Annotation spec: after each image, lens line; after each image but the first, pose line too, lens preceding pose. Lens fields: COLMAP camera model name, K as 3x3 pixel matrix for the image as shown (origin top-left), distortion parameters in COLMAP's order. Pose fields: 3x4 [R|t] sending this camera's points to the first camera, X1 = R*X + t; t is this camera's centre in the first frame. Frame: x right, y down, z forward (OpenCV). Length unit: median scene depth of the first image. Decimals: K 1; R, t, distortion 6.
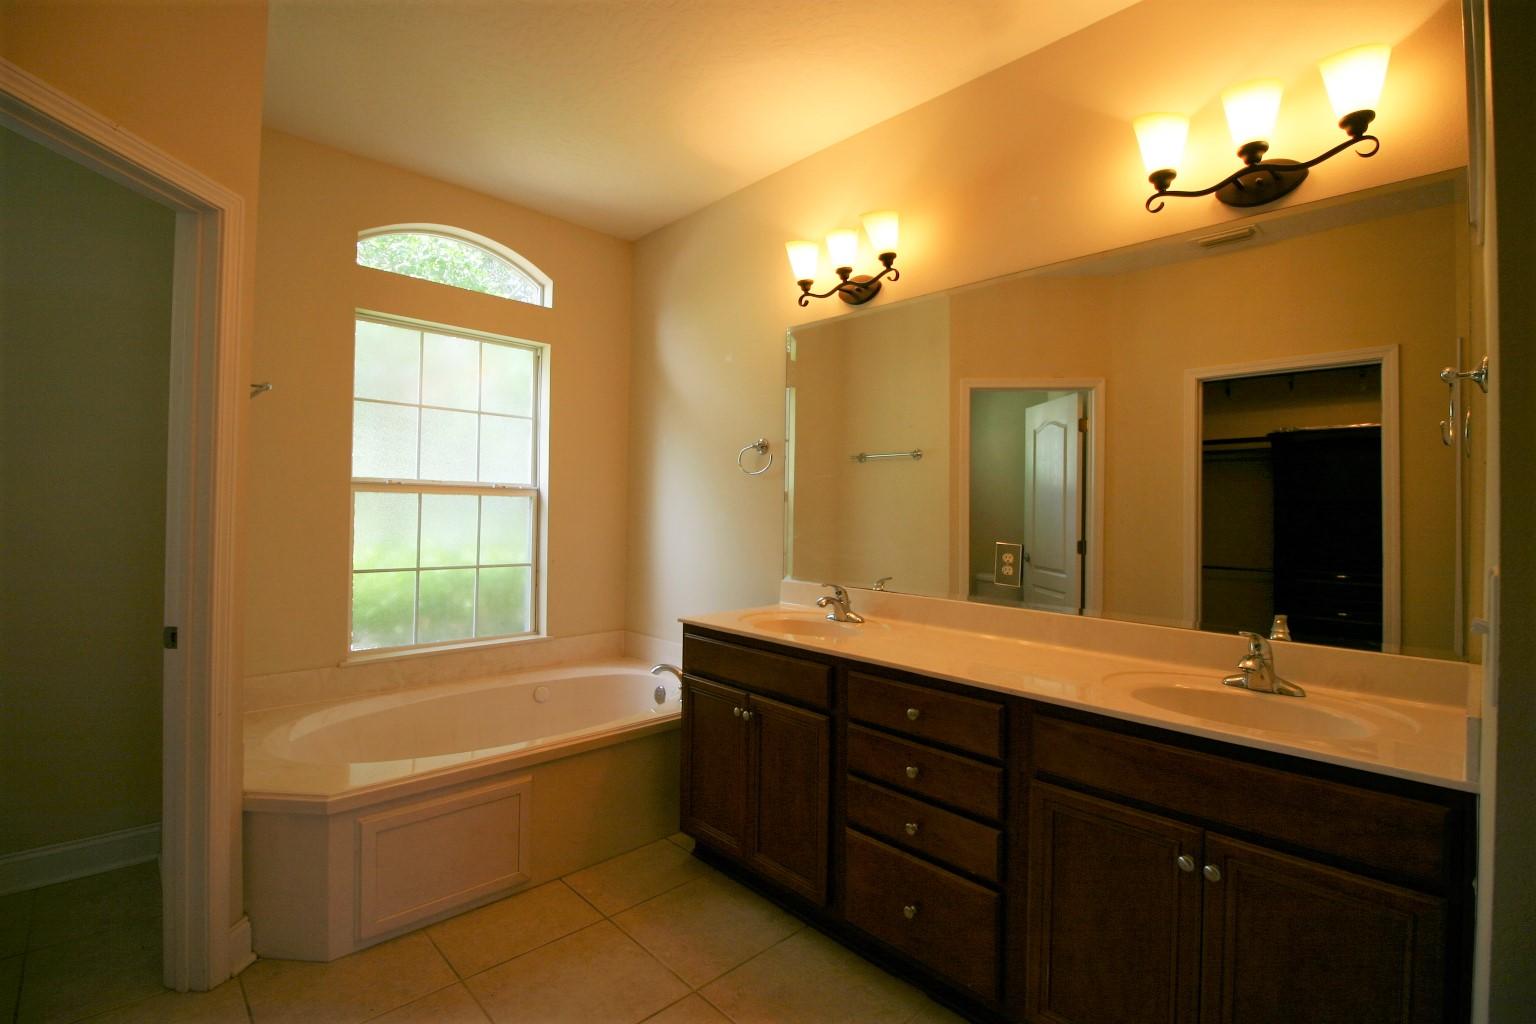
lens RADIAL K [[698.2, 0, 762.4], [0, 698.2, 499.4], [0, 0, 1]] dist [-0.000801, -0.013734]
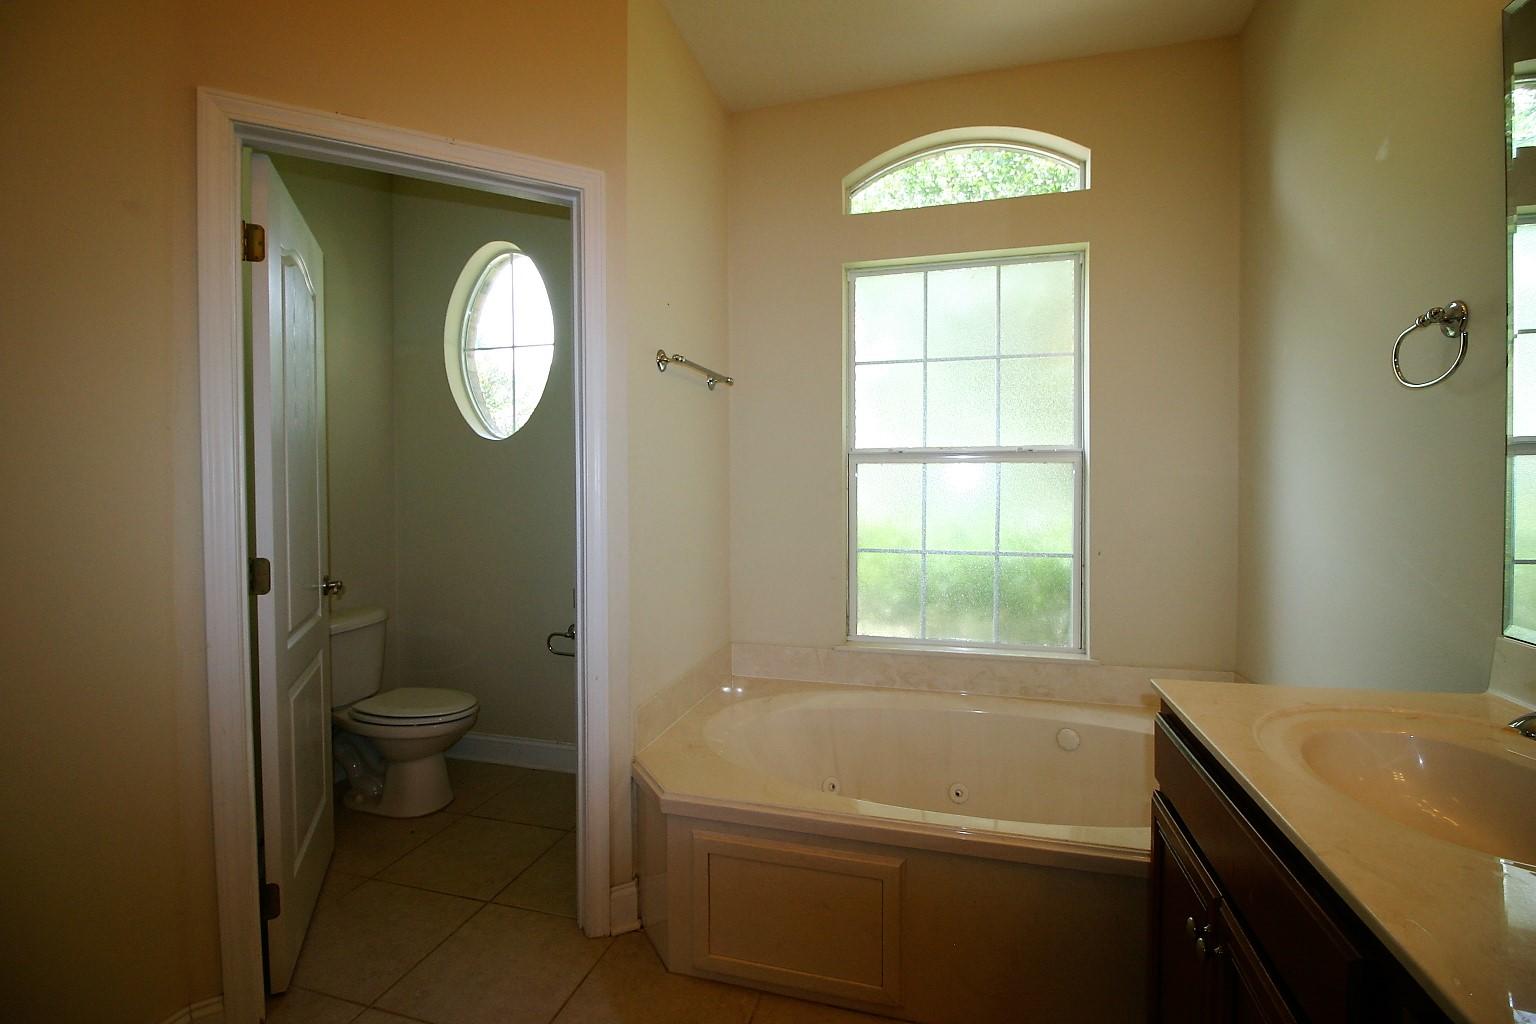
lens RADIAL K [[698.2, 0, 762.4], [0, 698.2, 499.4], [0, 0, 1]] dist [-0.000801, -0.013734]
pose [[0.506046, 0.001080, -0.862506, 0.145701], [0.023173, 0.999621, 0.014848, 0.018852], [0.862195, -0.027501, 0.505829, 0.408295]]
